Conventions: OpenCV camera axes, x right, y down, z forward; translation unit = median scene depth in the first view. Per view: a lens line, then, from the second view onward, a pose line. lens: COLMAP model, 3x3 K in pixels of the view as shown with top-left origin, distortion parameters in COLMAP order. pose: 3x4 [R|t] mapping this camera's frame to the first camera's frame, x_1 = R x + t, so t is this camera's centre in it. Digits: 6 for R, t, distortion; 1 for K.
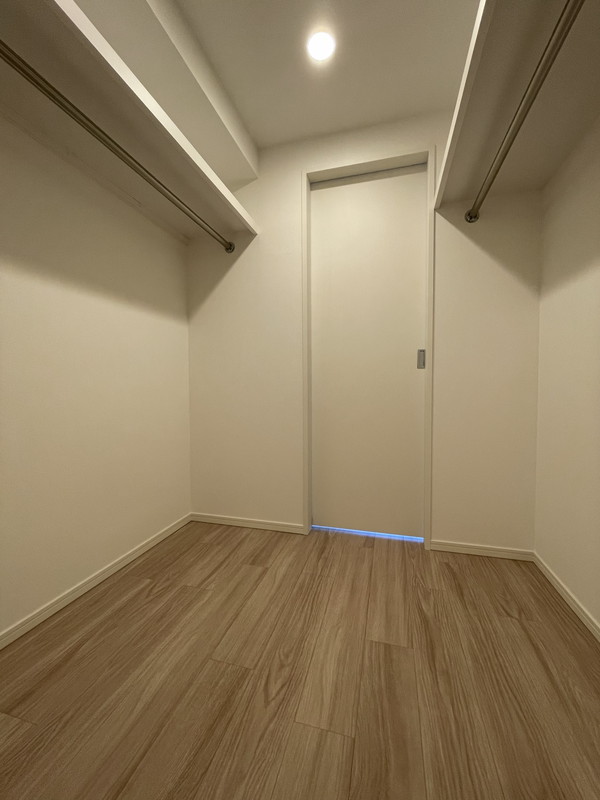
lens RADIAL K [[323.7, 0, 302.5], [0, 323.7, 398.9], [0, 0, 1]] dist [0.000012, -0.000361]
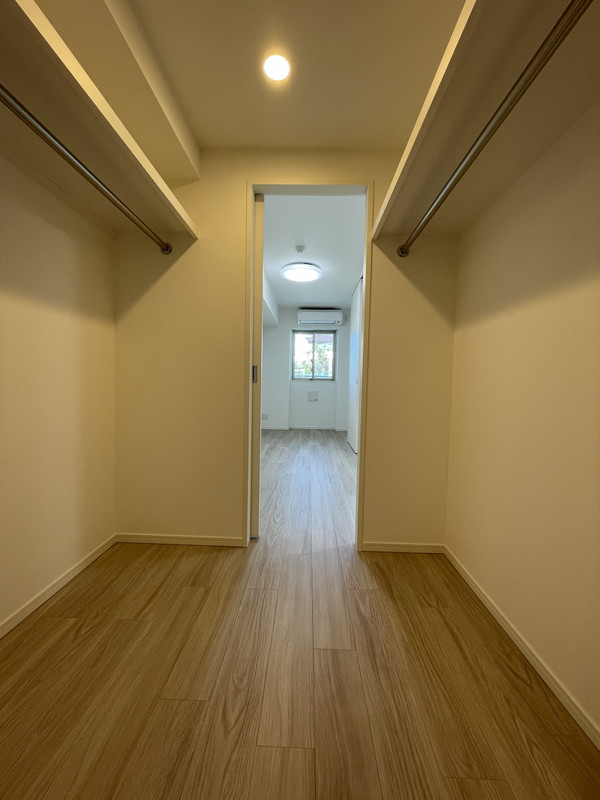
lens RADIAL K [[323.7, 0, 302.5], [0, 323.7, 398.9], [0, 0, 1]] dist [0.000012, -0.000361]
pose [[0.970465, 0.013649, 0.240854, -0.108094], [-0.017354, 0.999761, 0.013270, -0.092348], [-0.240615, -0.017058, 0.970471, -0.012751]]
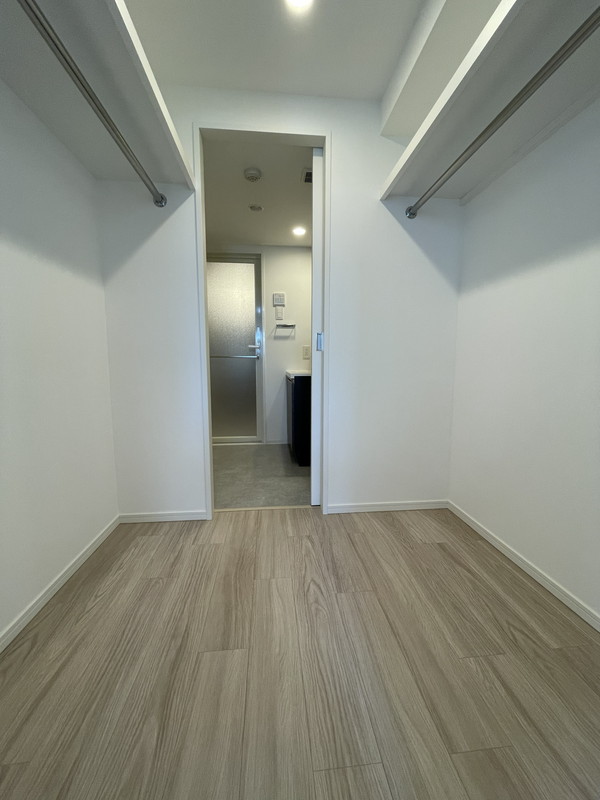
lens RADIAL K [[323.7, 0, 302.5], [0, 323.7, 398.9], [0, 0, 1]] dist [0.000012, -0.000361]
pose [[-0.933014, 0.043923, -0.357148, 0.341278], [-0.009893, 0.989016, 0.147477, -0.092501], [0.359703, 0.141131, -0.922332, 1.762682]]
